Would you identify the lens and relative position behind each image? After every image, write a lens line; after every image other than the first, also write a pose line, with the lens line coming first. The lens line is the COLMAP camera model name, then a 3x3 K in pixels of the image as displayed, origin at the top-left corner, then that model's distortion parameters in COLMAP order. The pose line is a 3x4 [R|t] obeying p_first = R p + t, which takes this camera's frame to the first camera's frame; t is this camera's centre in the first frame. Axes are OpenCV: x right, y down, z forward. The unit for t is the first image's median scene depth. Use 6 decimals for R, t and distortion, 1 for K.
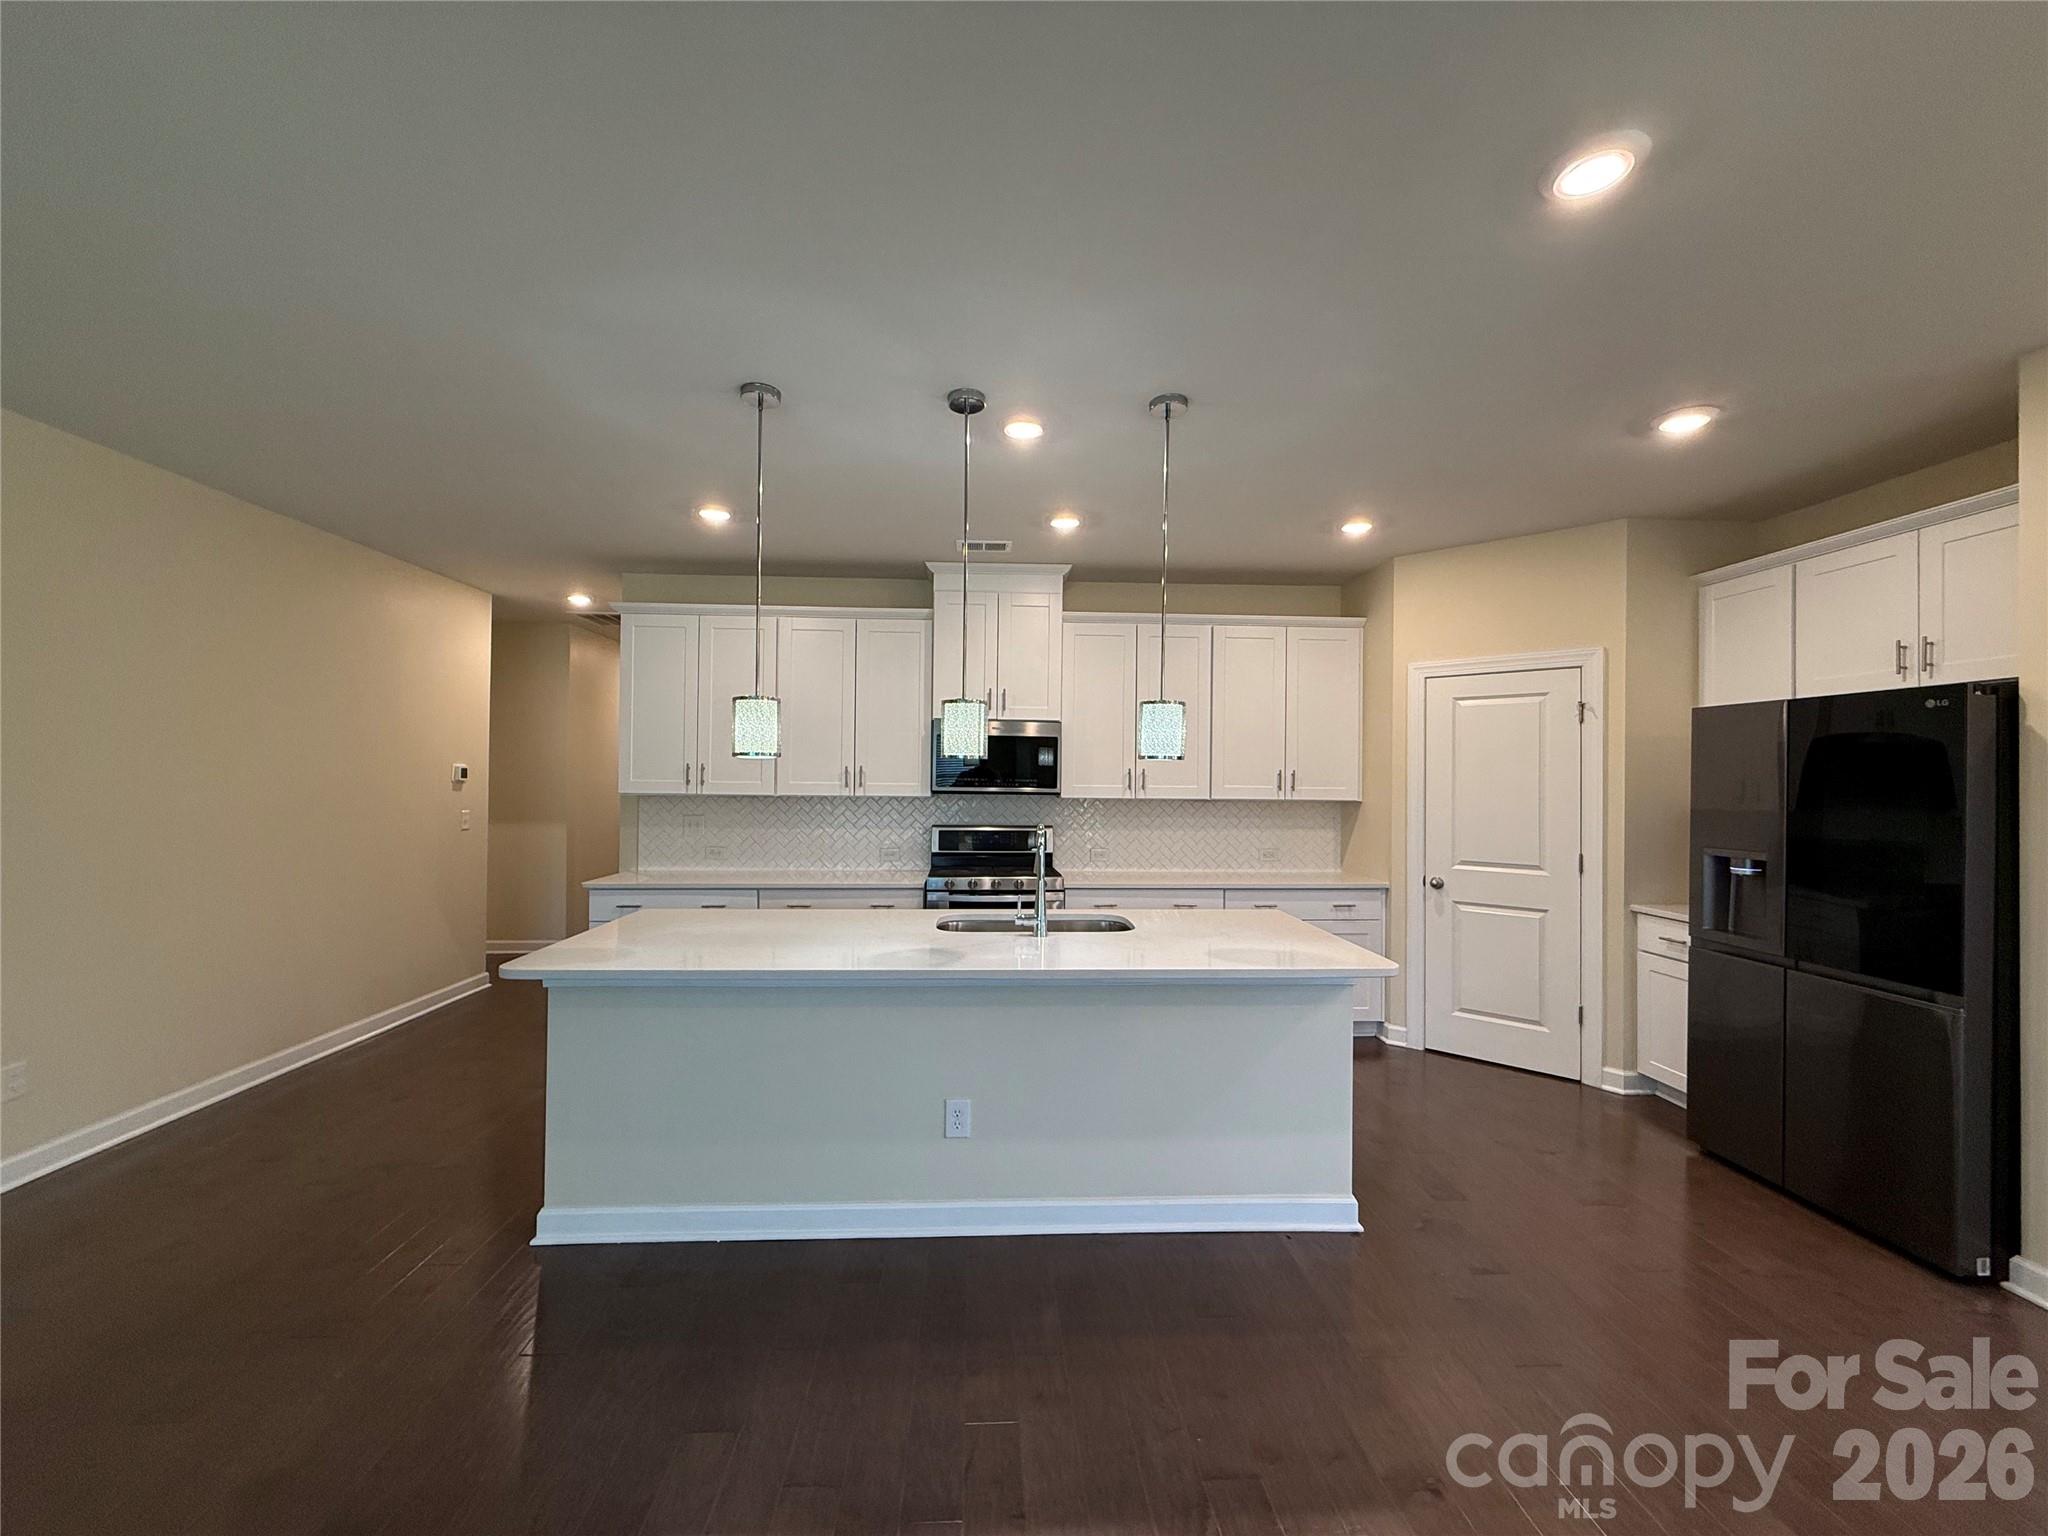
lens RADIAL K [[813.1, 0, 1022.9], [0, 813.1, 771.2], [0, 0, 1]] dist [0.001995, -0.000692]
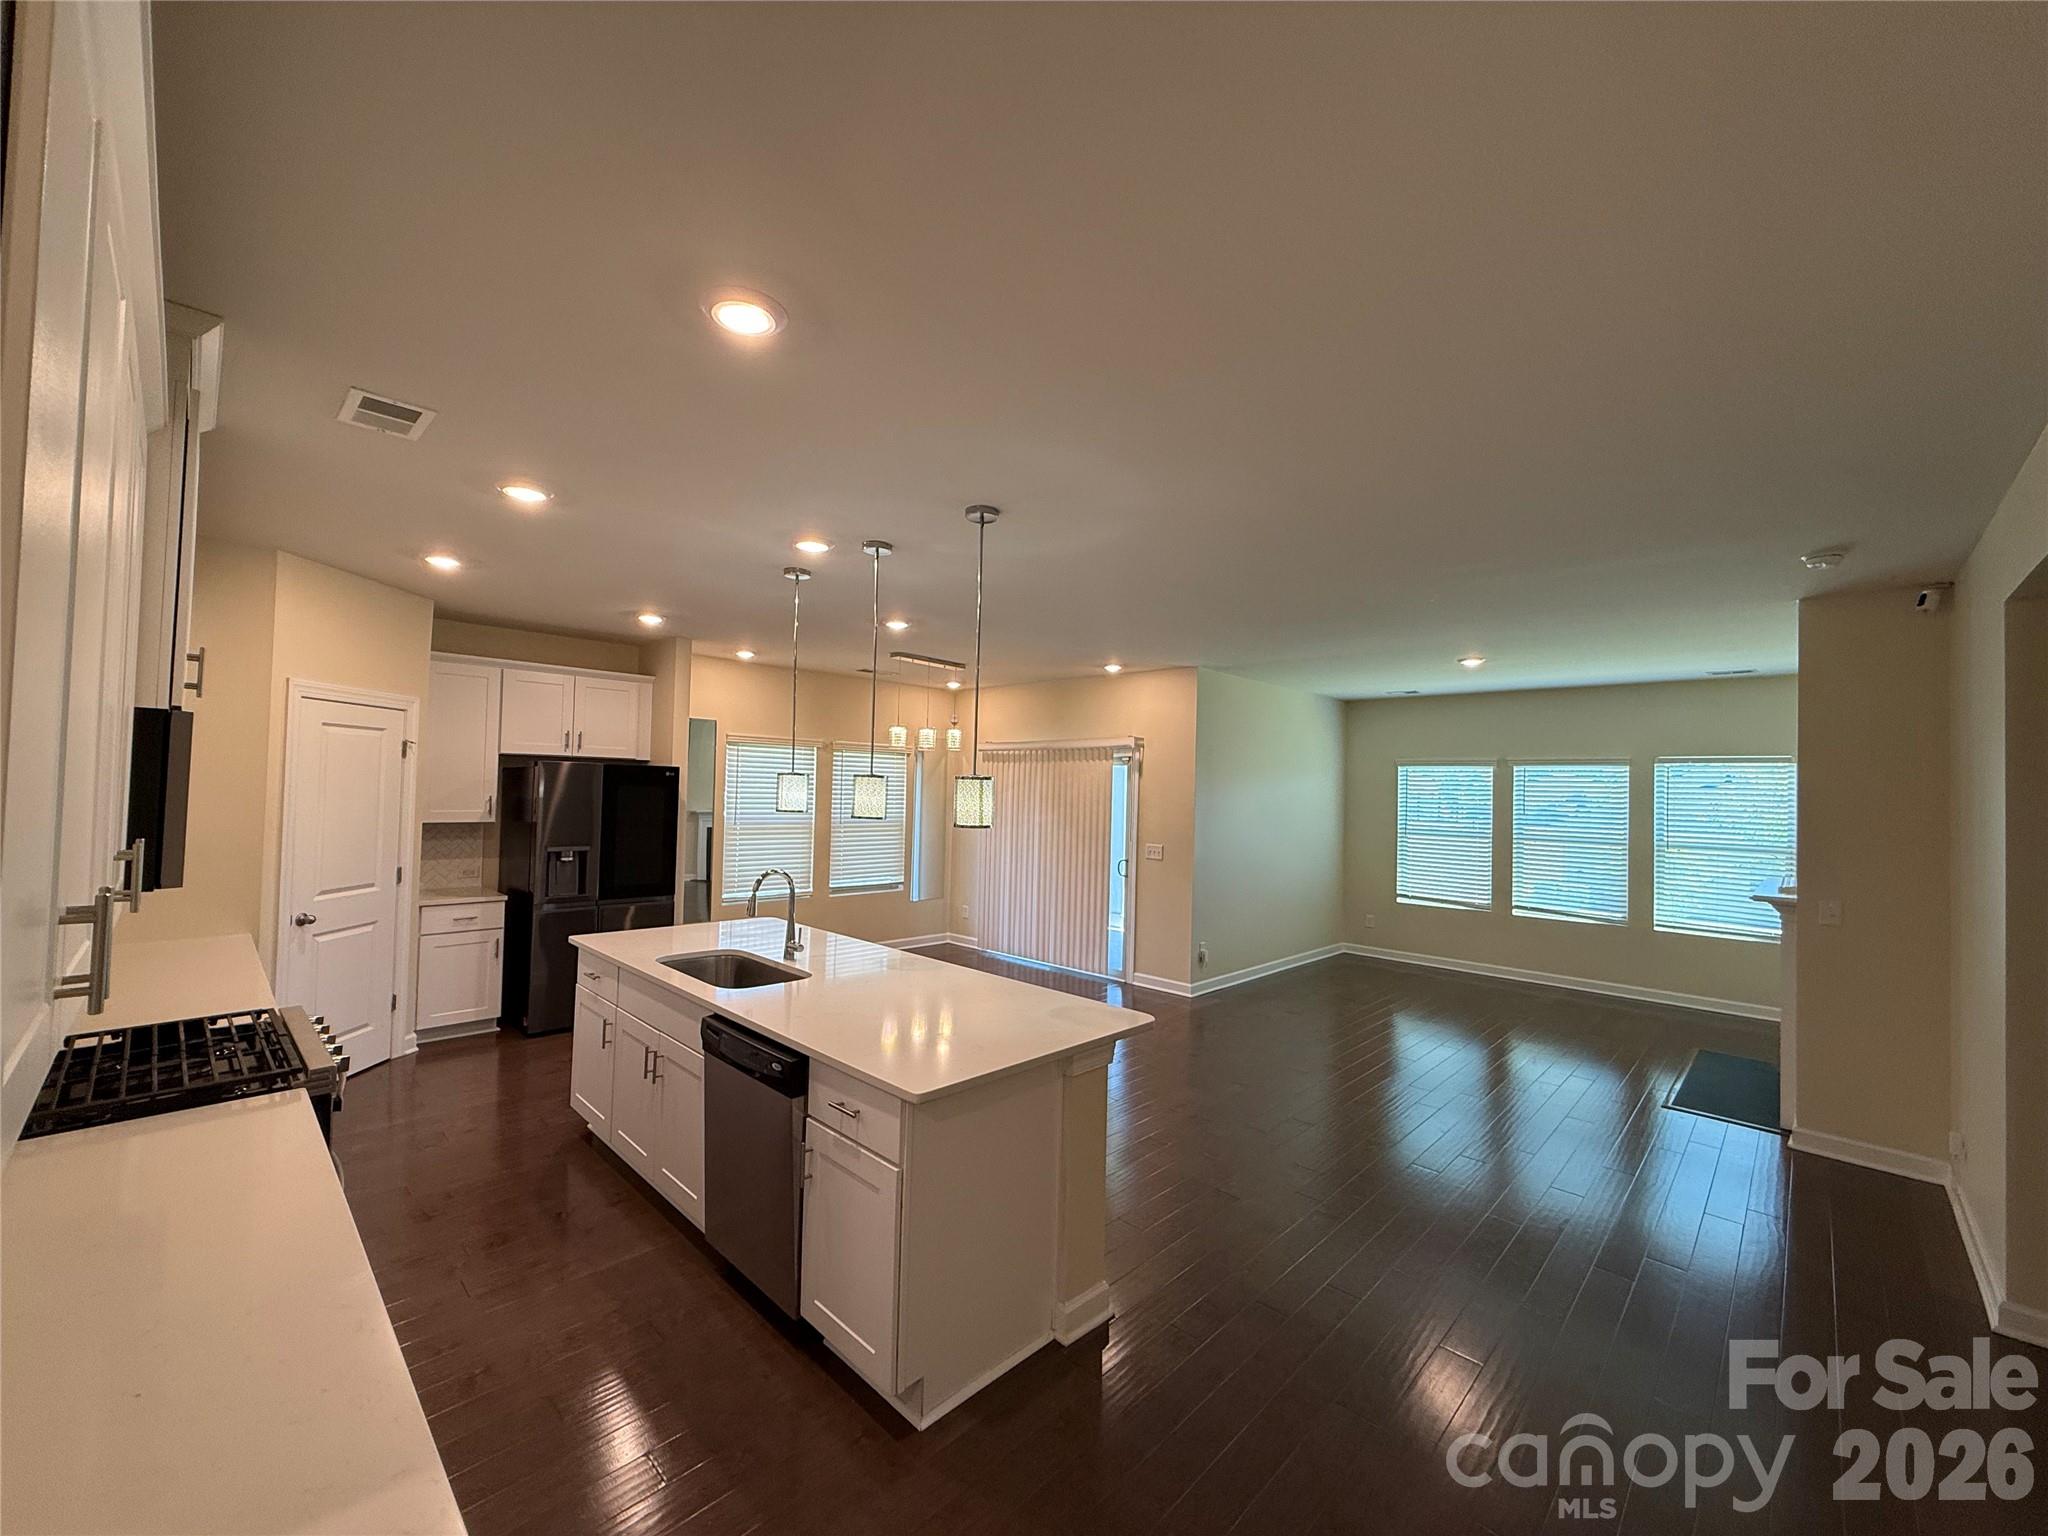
lens RADIAL K [[813.1, 0, 1018.4], [0, 813.1, 764.7], [0, 0, 1]] dist [0.001995, -0.000692]
pose [[-0.675664, -0.005074, 0.737192, -0.838439], [-0.040234, 0.998740, -0.030002, -0.051223], [-0.736111, -0.049932, -0.675016, 1.184400]]
